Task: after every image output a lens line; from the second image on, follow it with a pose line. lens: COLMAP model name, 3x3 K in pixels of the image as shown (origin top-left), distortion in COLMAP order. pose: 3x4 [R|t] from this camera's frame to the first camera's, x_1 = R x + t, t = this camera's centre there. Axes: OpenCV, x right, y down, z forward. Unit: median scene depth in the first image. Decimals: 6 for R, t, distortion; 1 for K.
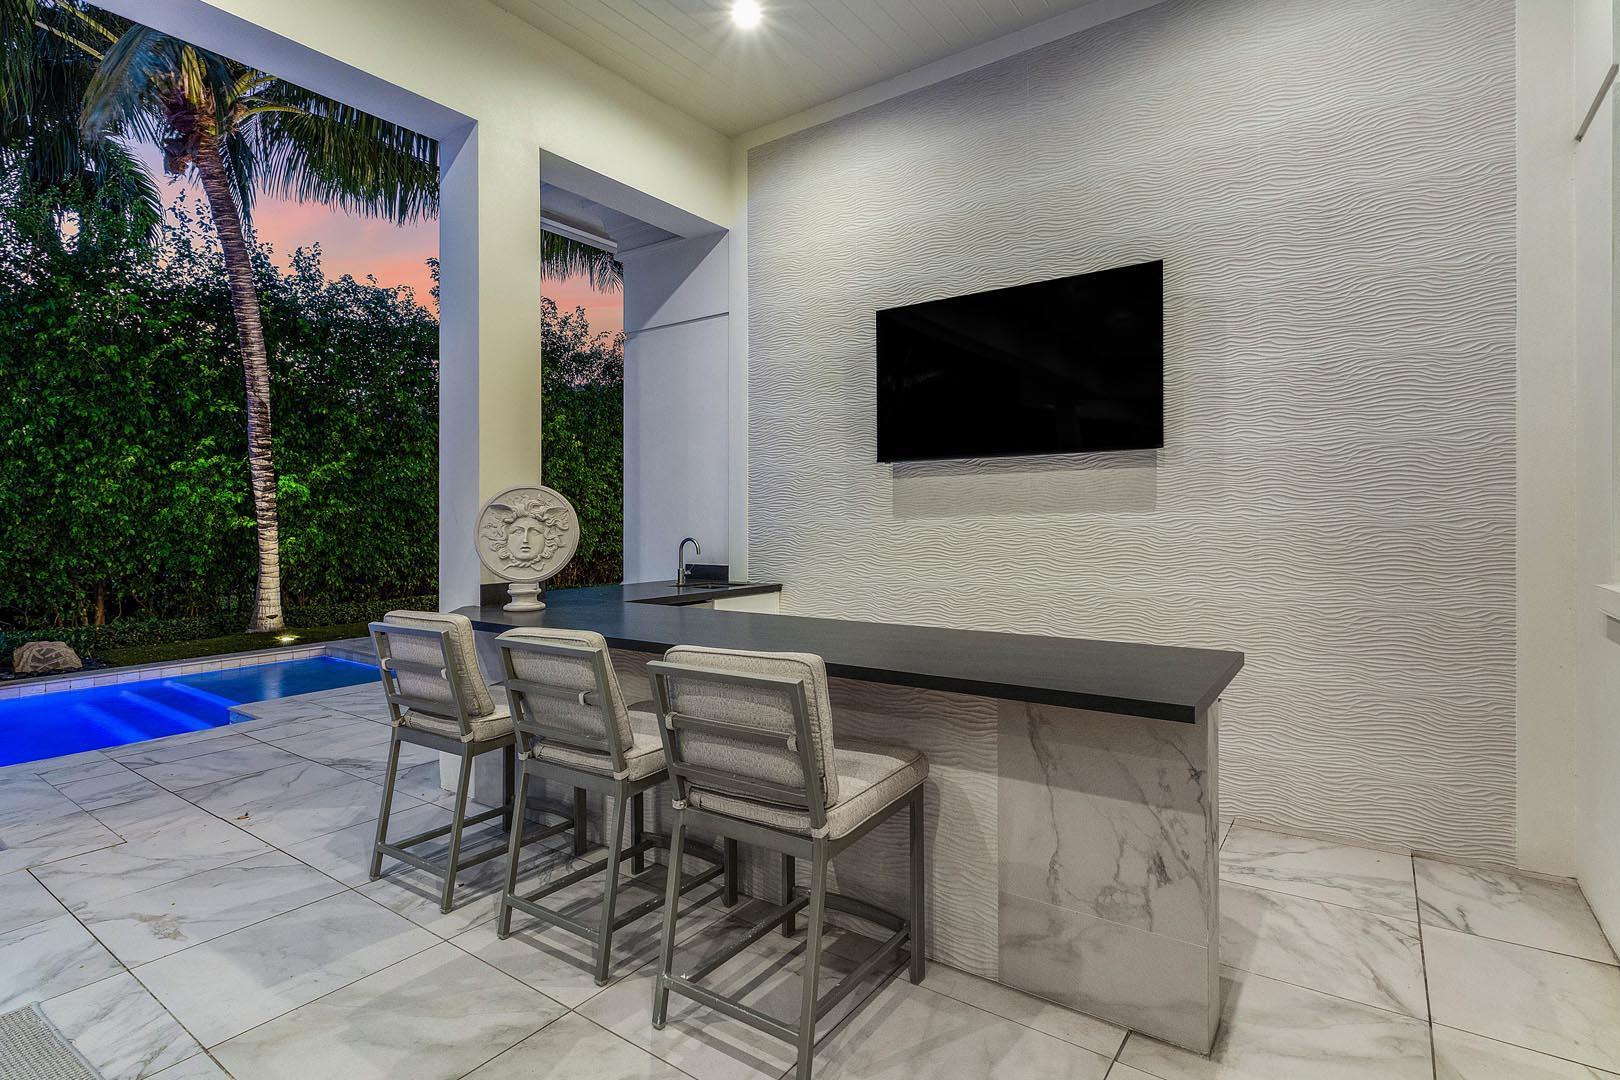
lens RADIAL K [[830.4, 0, 812.3], [0, 830.4, 529.1], [0, 0, 1]] dist [-0.002240, -0.000560]
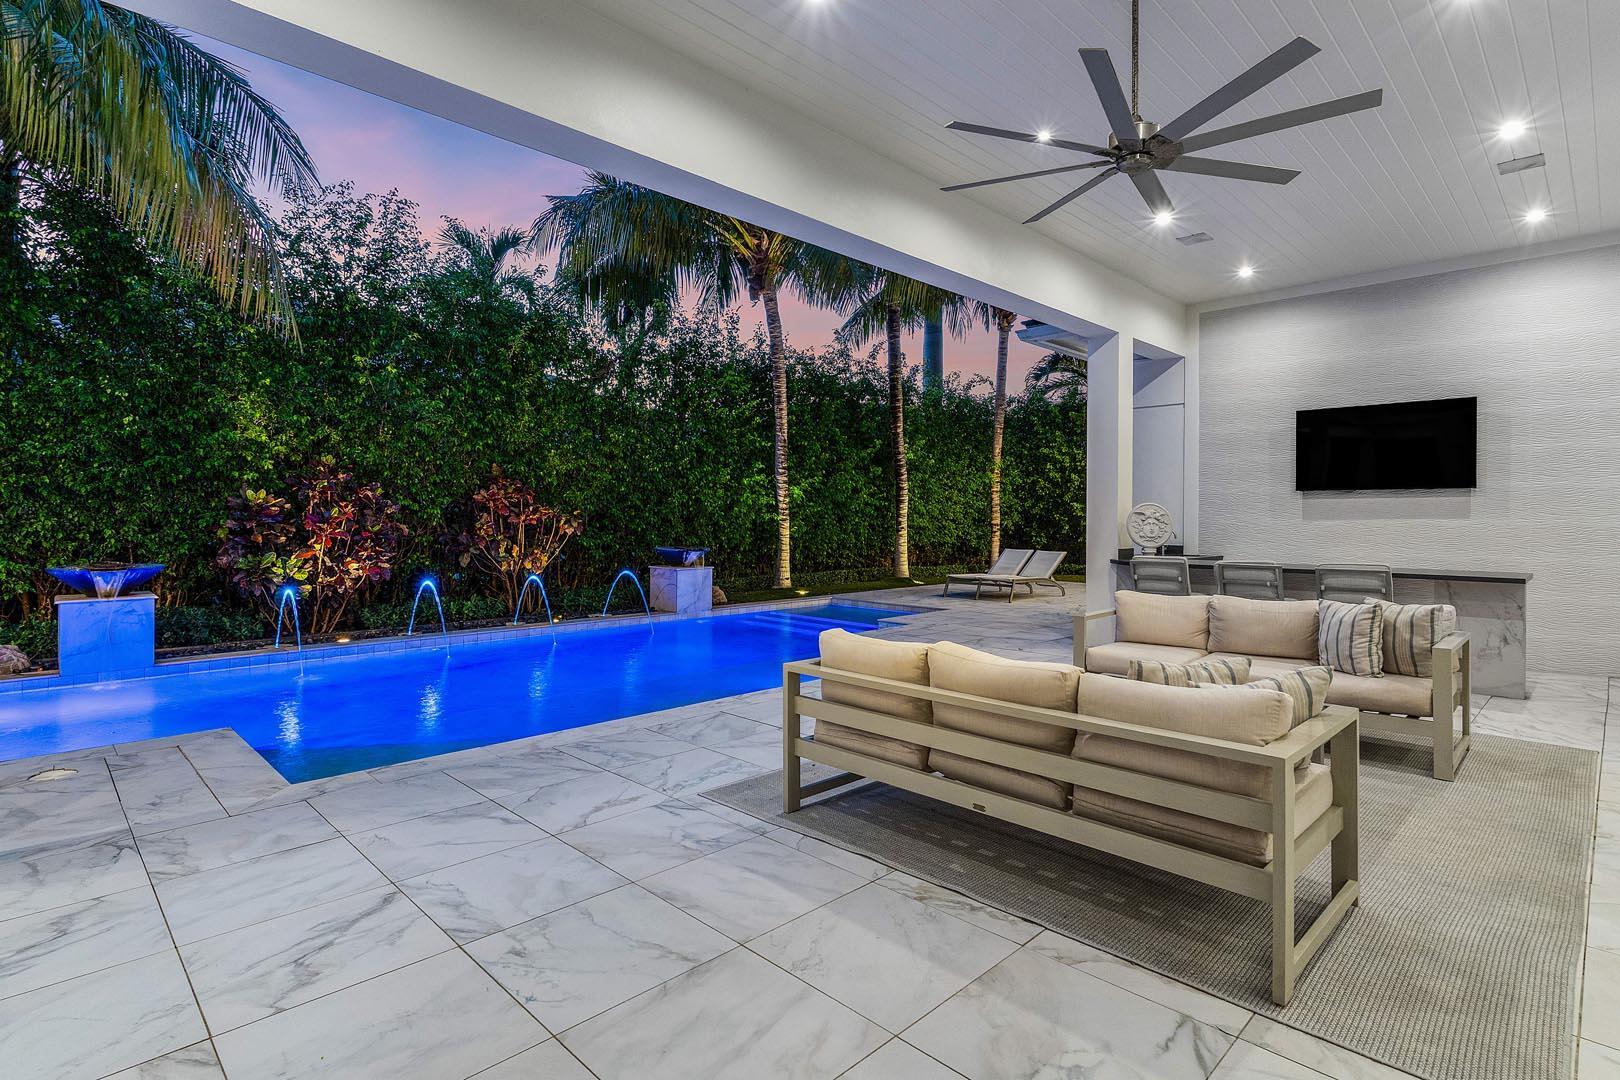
lens RADIAL K [[830.4, 0, 824.3], [0, 830.4, 510.0], [0, 0, 1]] dist [-0.002240, -0.000560]
pose [[0.984661, 0.009298, -0.174233, -0.431519], [-0.012542, 0.999768, -0.017527, 0.006603], [0.174029, 0.019443, 0.984549, -0.693318]]
